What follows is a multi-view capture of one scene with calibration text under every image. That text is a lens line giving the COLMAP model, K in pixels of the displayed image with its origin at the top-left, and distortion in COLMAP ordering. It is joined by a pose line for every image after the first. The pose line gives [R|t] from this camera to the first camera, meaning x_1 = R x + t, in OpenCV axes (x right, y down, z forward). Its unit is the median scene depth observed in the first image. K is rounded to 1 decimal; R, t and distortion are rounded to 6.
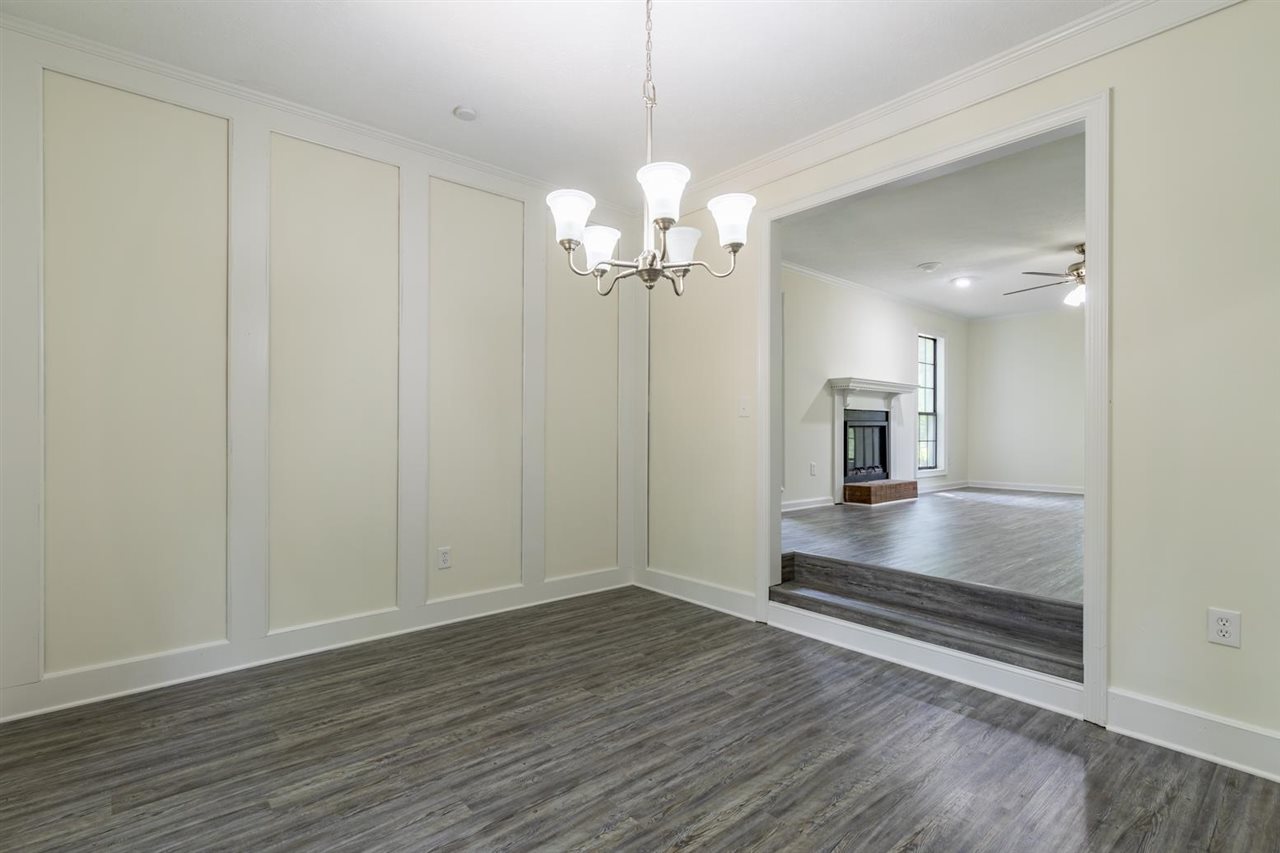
lens RADIAL K [[591.7, 0, 633.9], [0, 591.7, 429.9], [0, 0, 1]] dist [0.003063, 0.002323]
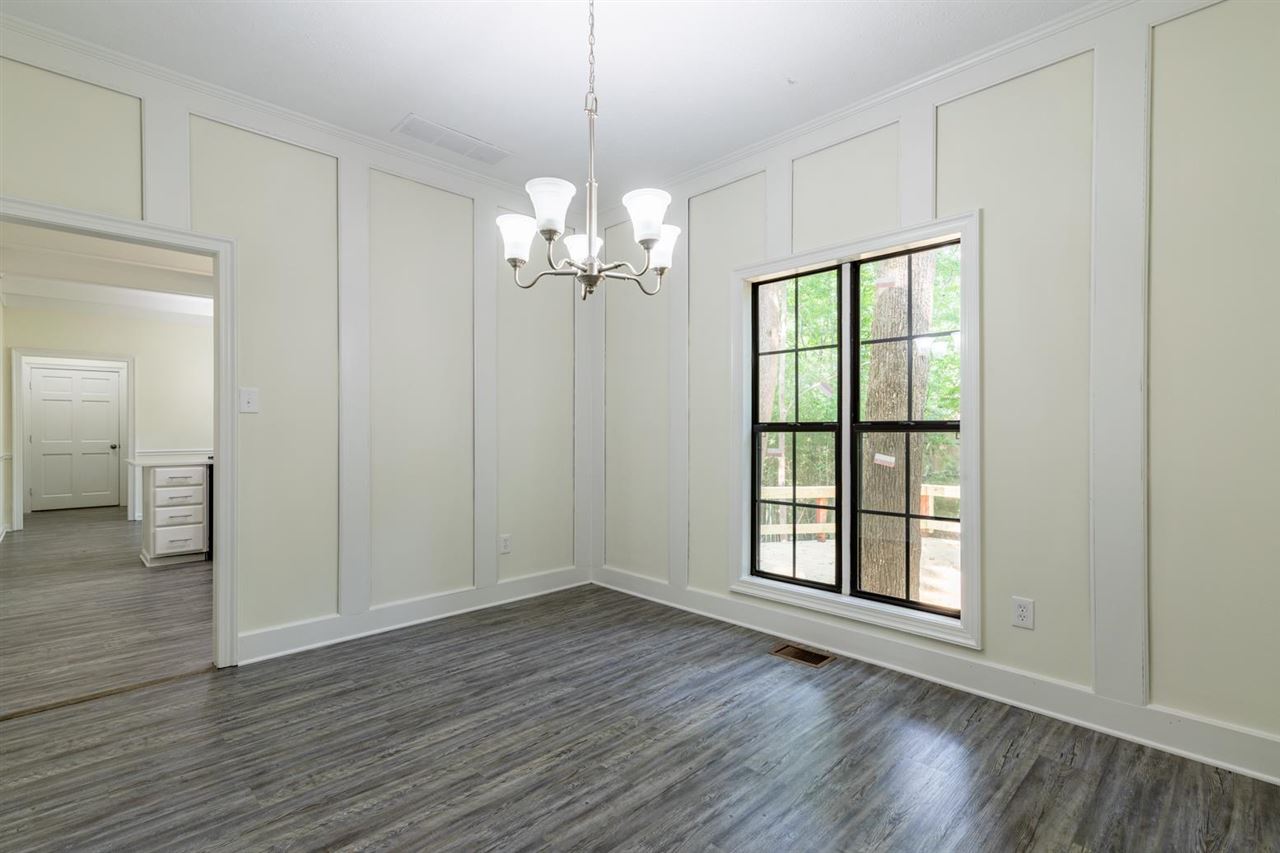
lens RADIAL K [[591.7, 0, 644.6], [0, 591.7, 430.7], [0, 0, 1]] dist [0.003063, 0.002323]
pose [[-0.996636, -0.005099, -0.081791, 0.016393], [-0.004947, 0.999986, -0.002057, -0.000969], [0.081800, -0.001646, -0.996647, 1.919103]]
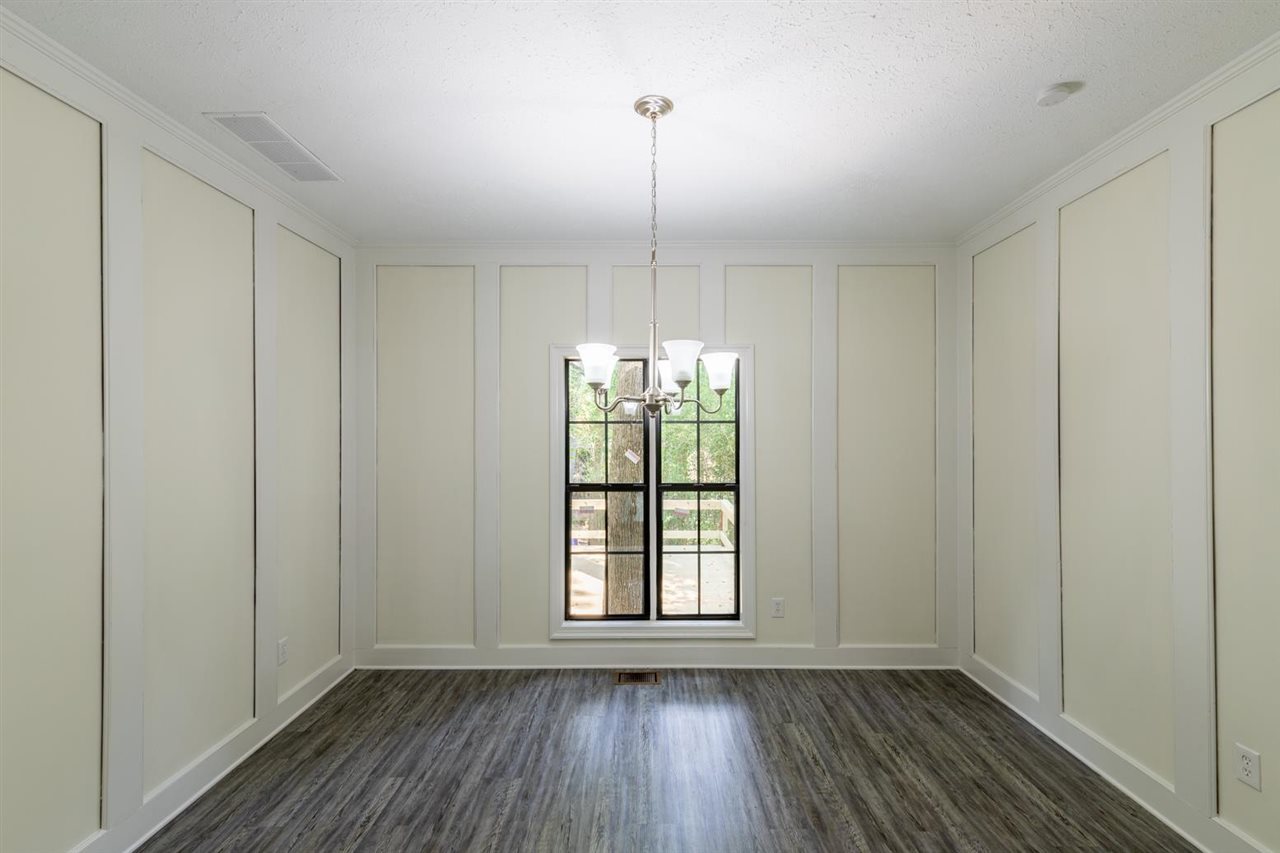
lens RADIAL K [[591.7, 0, 645.4], [0, 591.7, 428.7], [0, 0, 1]] dist [0.003063, 0.002323]
pose [[-0.640908, -0.005895, -0.767595, 0.914641], [0.000968, 0.999964, -0.008488, -0.200951], [0.767617, -0.006183, -0.640879, 1.655593]]
